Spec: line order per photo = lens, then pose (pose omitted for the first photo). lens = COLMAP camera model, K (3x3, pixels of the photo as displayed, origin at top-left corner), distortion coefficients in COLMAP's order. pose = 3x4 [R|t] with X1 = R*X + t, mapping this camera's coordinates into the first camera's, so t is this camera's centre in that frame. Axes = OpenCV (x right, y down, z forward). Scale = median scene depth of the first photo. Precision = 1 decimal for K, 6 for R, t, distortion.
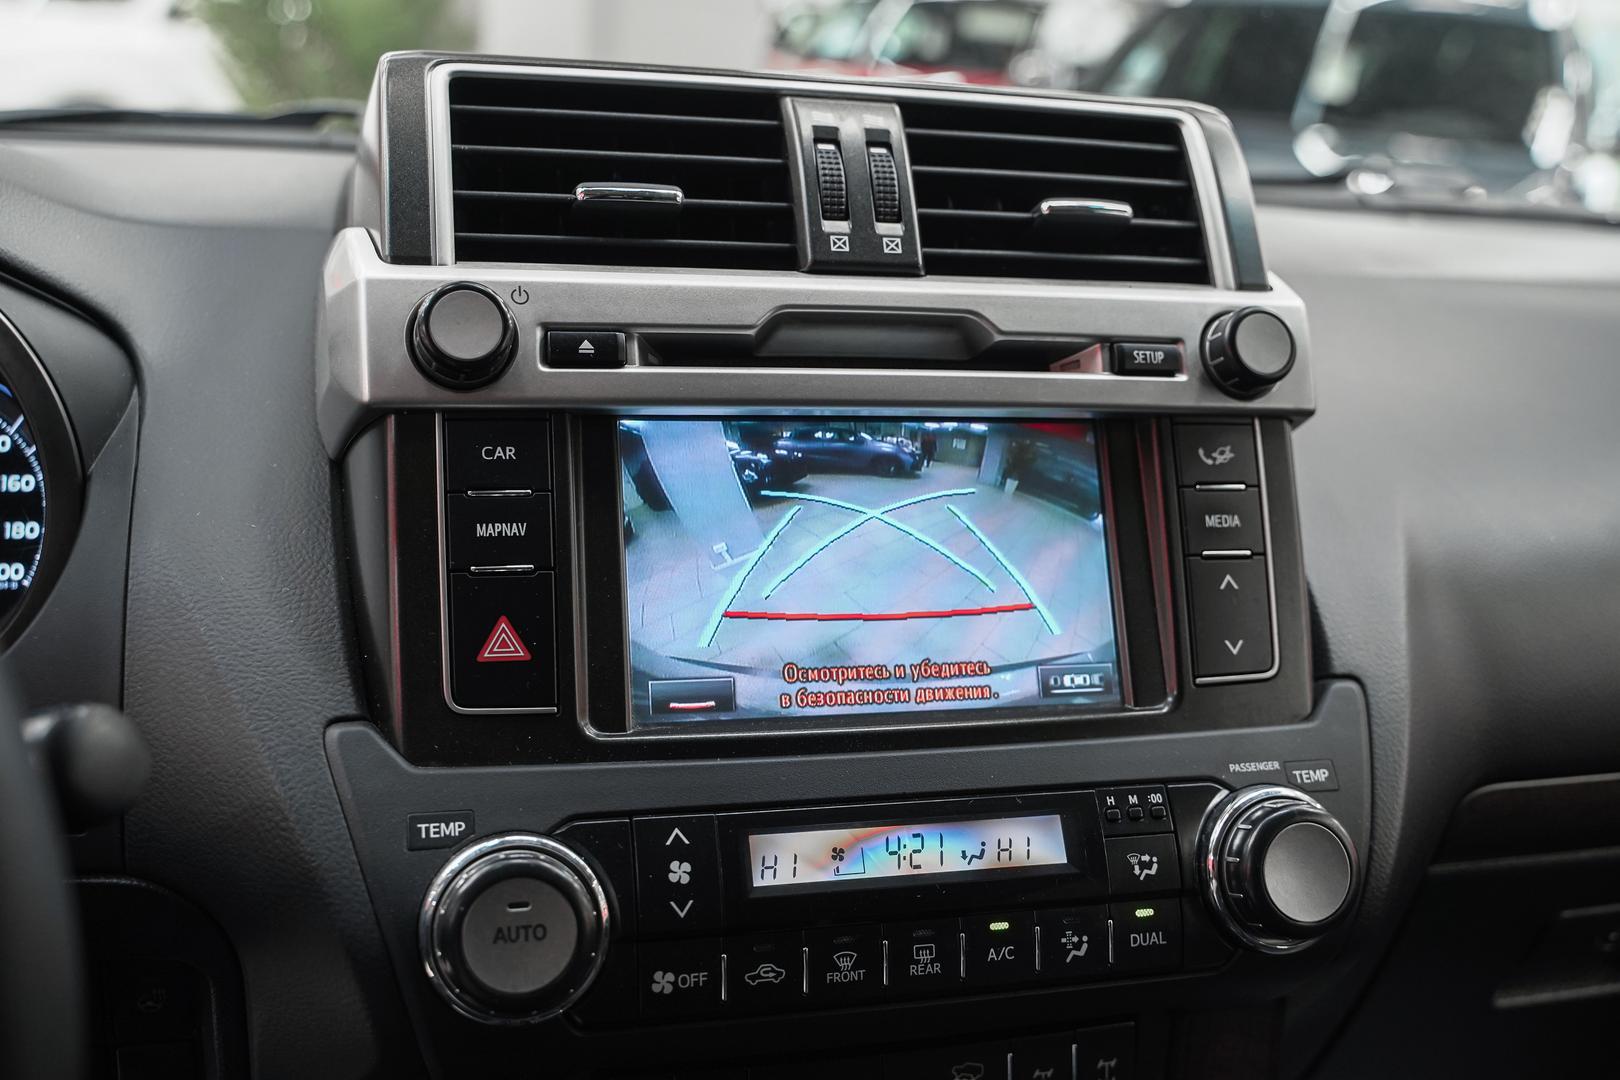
lens RADIAL K [[1588.2, 0, 804.9], [0, 1588.2, 529.5], [0, 0, 1]] dist [-0.022836, 0.000000]
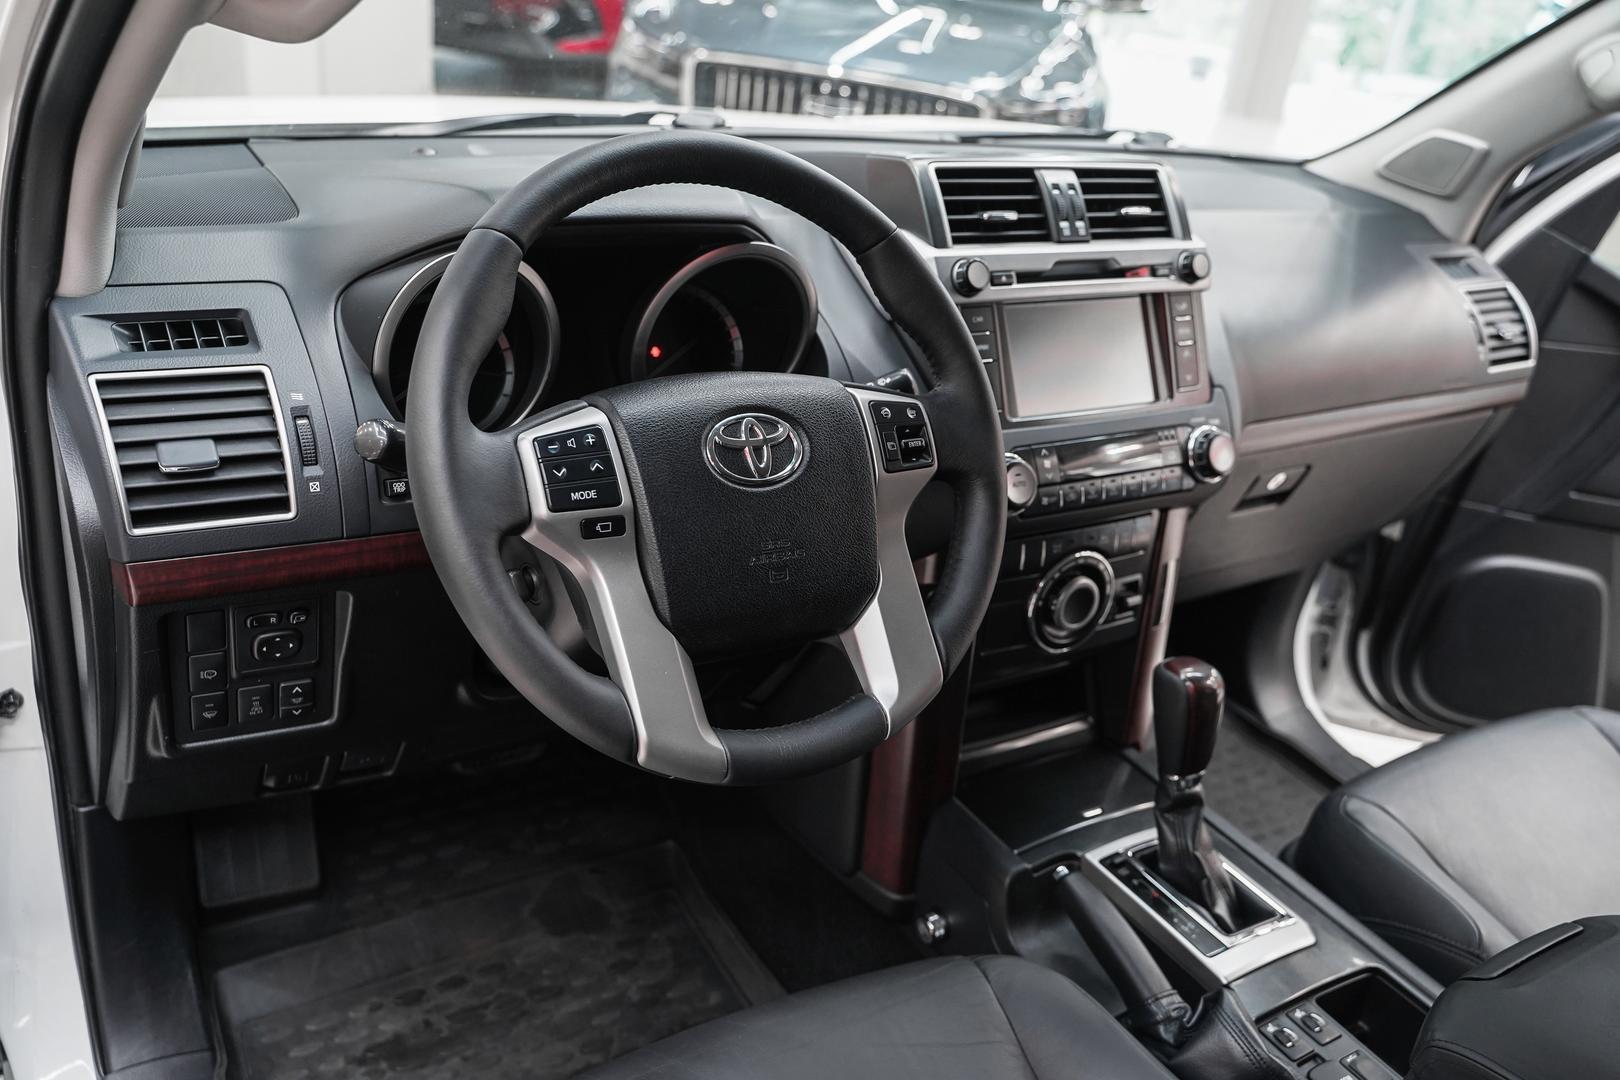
lens RADIAL K [[1300.3, 0, 773.9], [0, 1300.3, 545.8], [0, 0, 1]] dist [-0.013338, 0.009040]
pose [[0.963250, -0.081689, 0.255884, -1.090738], [0.031309, 0.980286, 0.195089, -0.108150], [-0.266776, -0.179908, 0.946818, -1.059696]]
